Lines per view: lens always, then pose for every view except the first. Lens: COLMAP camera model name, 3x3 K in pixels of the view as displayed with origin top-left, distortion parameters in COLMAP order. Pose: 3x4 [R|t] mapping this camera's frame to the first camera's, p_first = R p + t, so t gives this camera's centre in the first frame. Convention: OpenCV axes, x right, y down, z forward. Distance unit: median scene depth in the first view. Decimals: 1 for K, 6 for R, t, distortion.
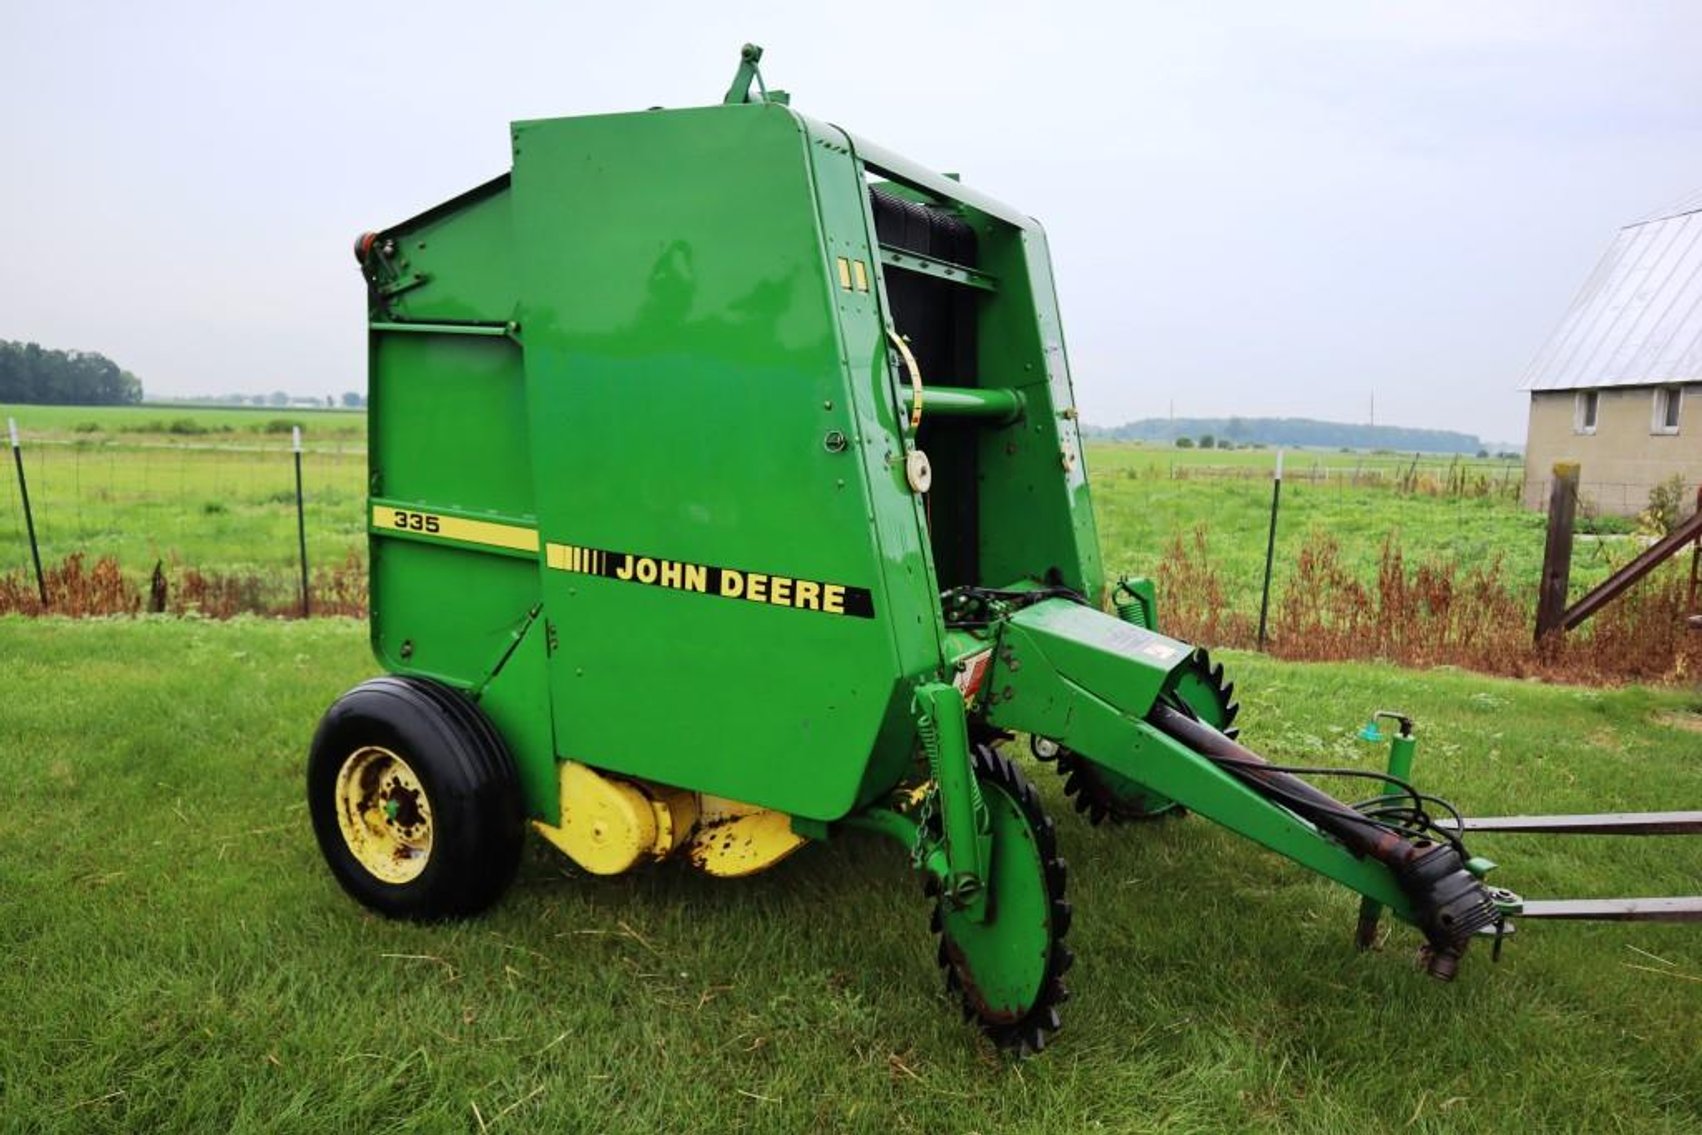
lens RADIAL K [[1246.7, 0, 851.0], [0, 1246.7, 567.5], [0, 0, 1]] dist [-0.125646, 0.072068]
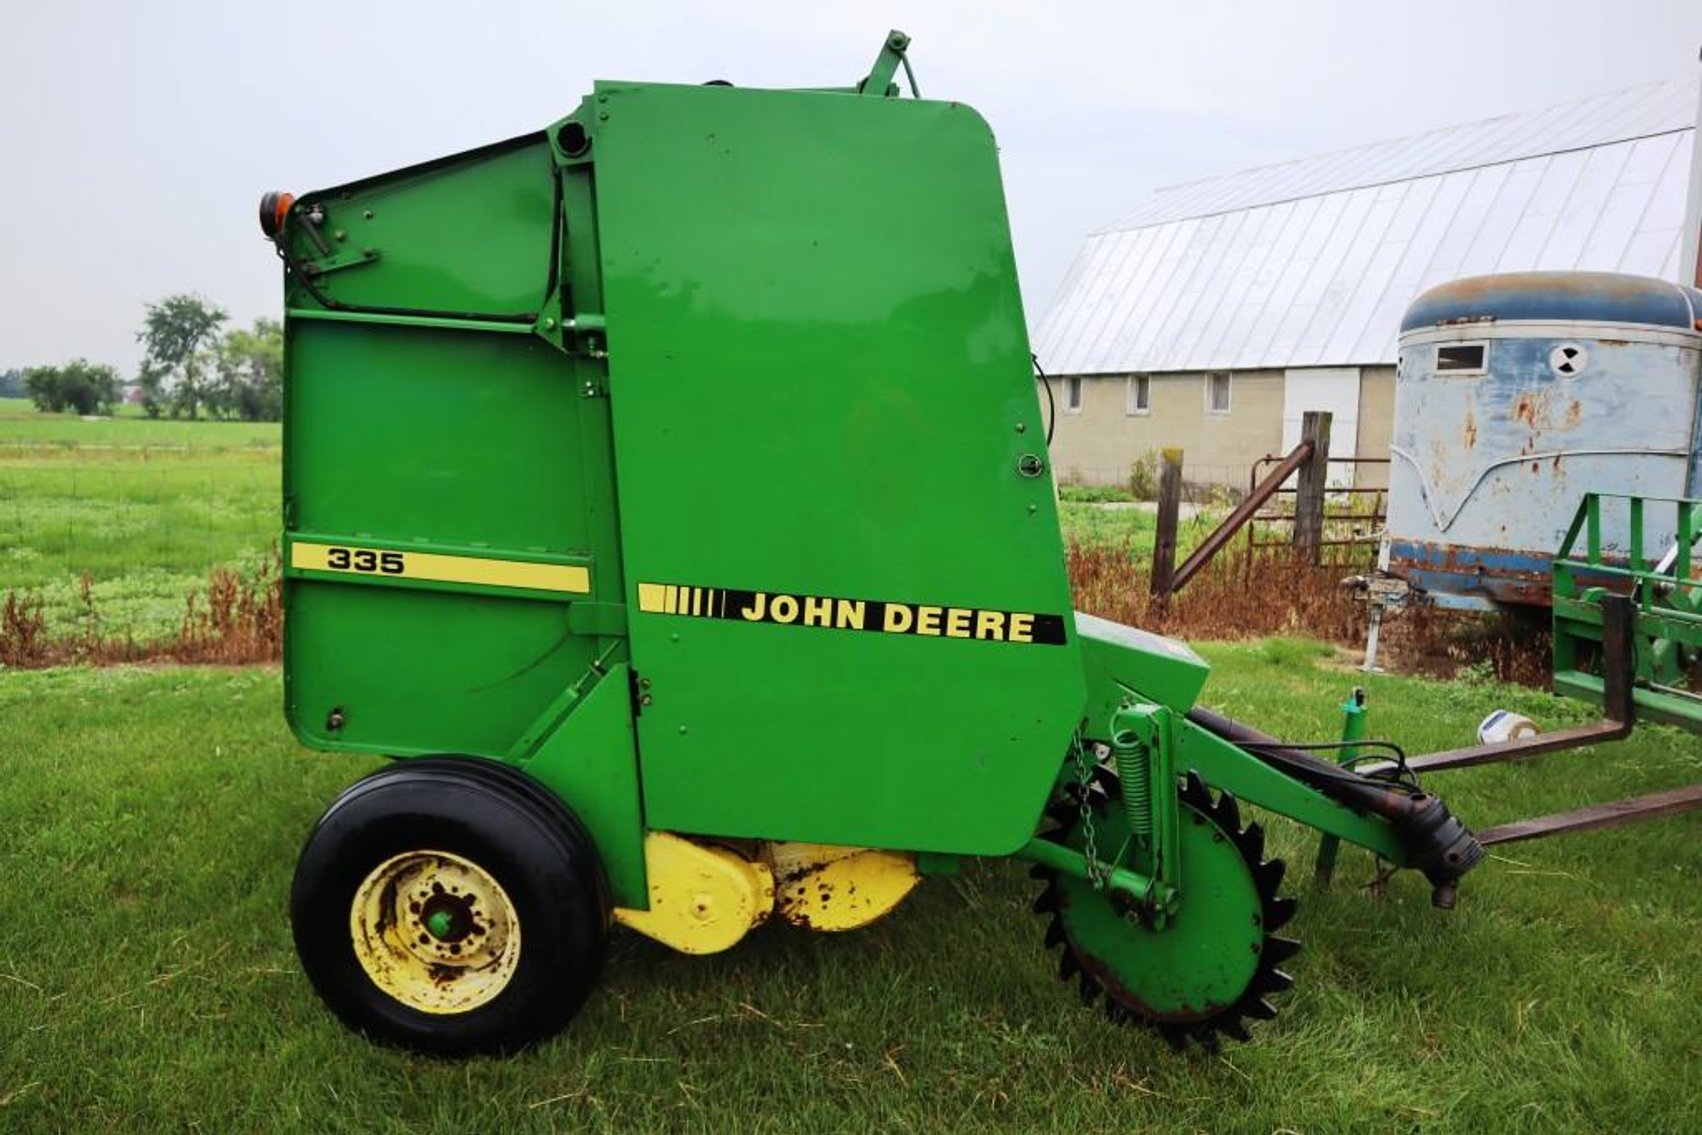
lens RADIAL K [[1233.6, 0, 851.0], [0, 1233.6, 567.5], [0, 0, 1]] dist [-0.112166, 0.066003]
pose [[0.900348, -0.052669, 0.431972, -0.465082], [0.044519, 0.998589, 0.028967, -0.047111], [-0.432888, -0.006849, 0.901422, 0.168776]]
